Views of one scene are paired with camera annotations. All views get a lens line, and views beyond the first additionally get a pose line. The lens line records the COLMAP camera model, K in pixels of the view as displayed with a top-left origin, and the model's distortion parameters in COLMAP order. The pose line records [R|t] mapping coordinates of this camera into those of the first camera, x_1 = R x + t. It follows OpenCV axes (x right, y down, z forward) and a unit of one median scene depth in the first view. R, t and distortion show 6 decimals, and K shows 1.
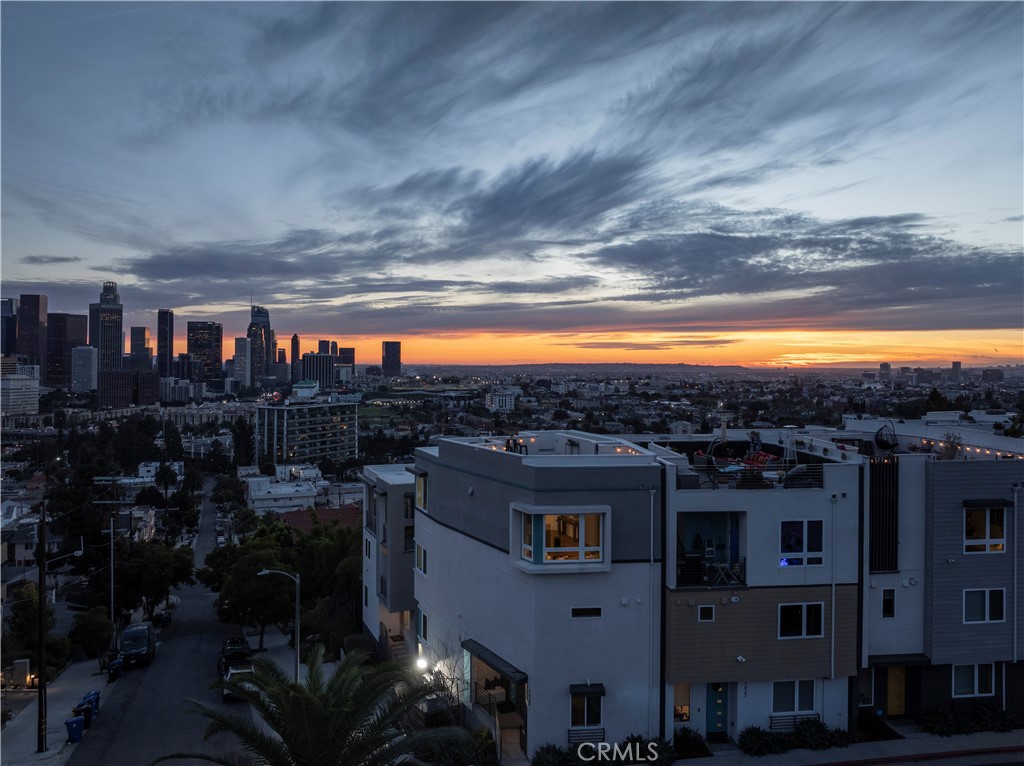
lens RADIAL K [[732.6, 0, 511.6], [0, 732.6, 349.2], [0, 0, 1]] dist [-0.032268, 0.002060]
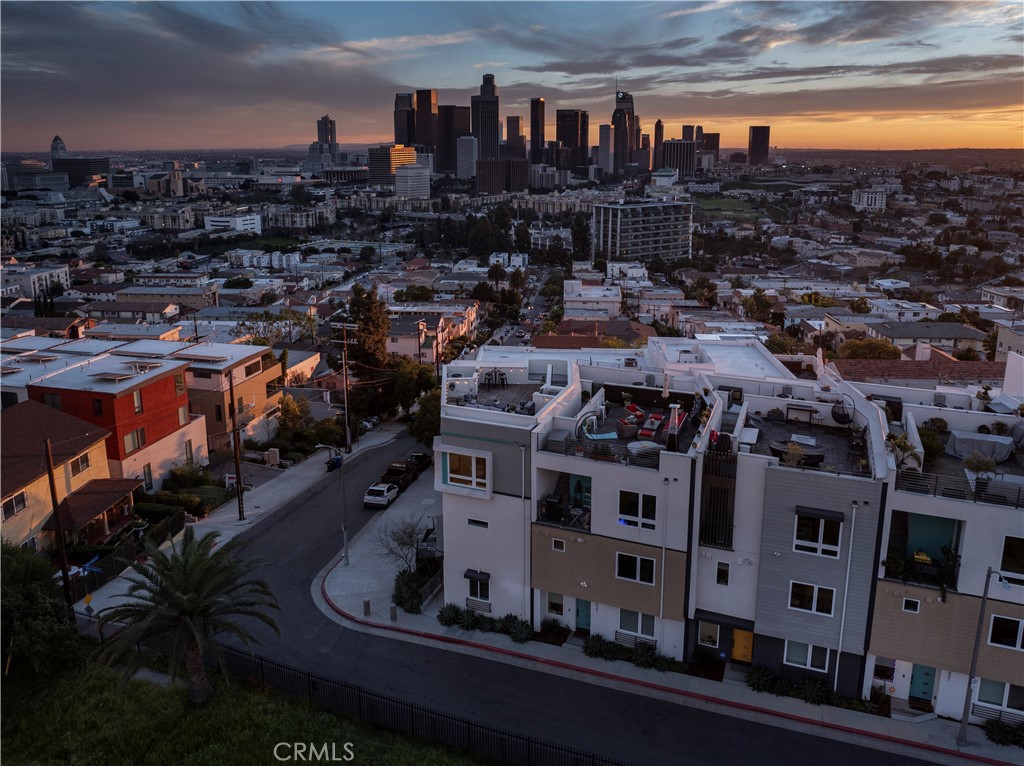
lens RADIAL K [[740.1, 0, 512.5], [0, 740.1, 283.5], [0, 0, 1]] dist [-0.022748, -0.002816]
pose [[0.889804, 0.079726, -0.449325, 0.457350], [0.009231, 0.981274, 0.192394, -0.211028], [0.456250, -0.175341, 0.872406, -0.059173]]
